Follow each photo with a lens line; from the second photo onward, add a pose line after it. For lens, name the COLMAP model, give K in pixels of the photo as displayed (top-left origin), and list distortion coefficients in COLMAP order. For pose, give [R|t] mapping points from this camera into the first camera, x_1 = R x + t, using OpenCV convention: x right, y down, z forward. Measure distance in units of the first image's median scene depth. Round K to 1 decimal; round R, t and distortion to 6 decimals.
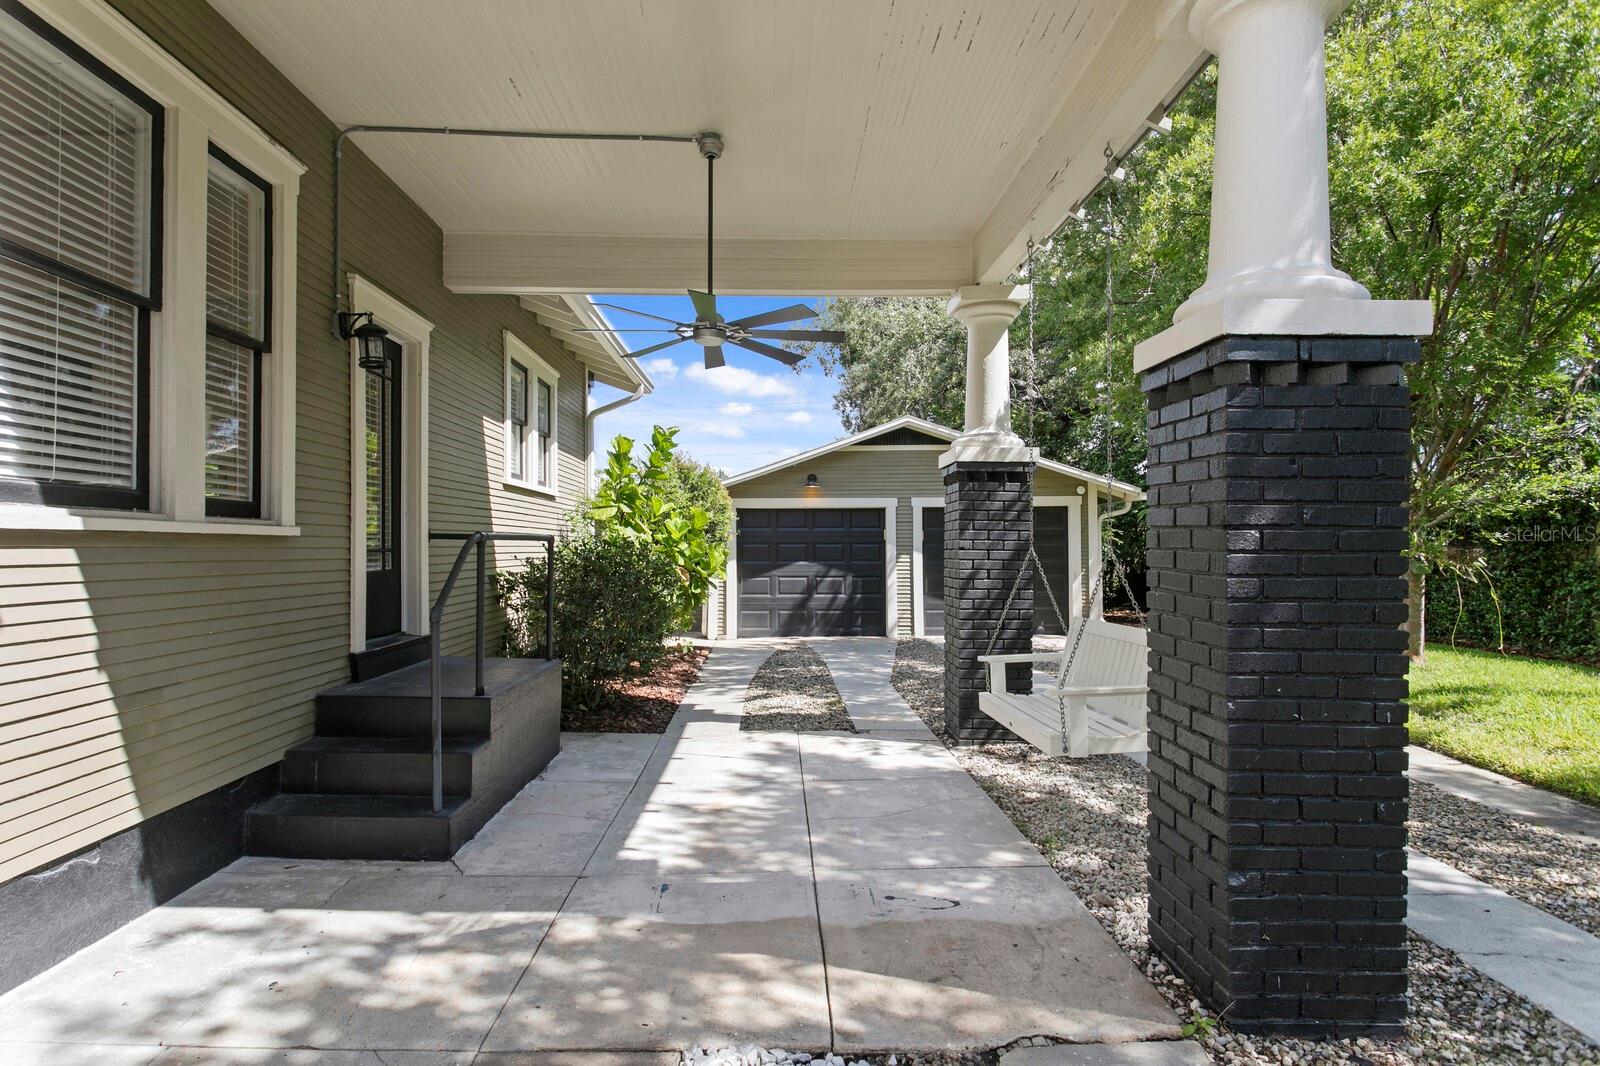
lens RADIAL K [[924.1, 0, 798.8], [0, 924.1, 532.9], [0, 0, 1]] dist [0.009778, 0.001465]
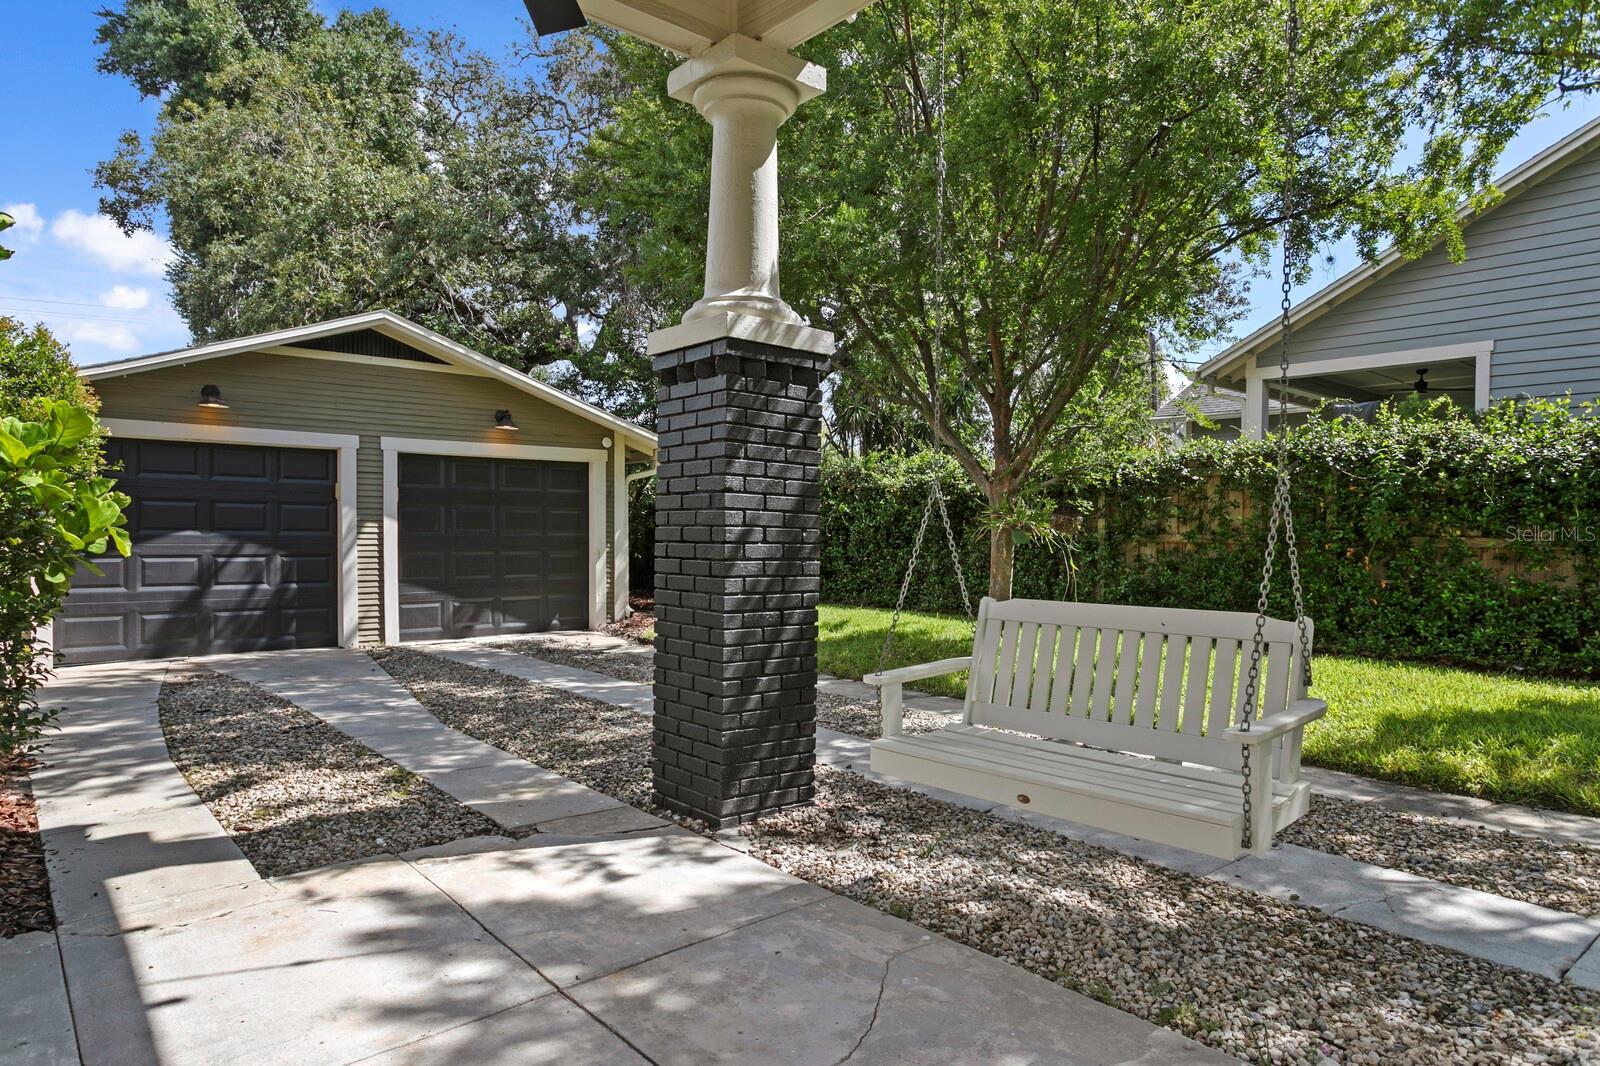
lens RADIAL K [[974.3, 0, 801.4], [0, 974.3, 548.5], [0, 0, 1]] dist [-0.004647, 0.000677]
pose [[0.767131, -0.001624, 0.641489, -0.122309], [-0.017965, 0.999550, 0.024013, 0.025906], [-0.641239, -0.029946, 0.766756, 0.340060]]
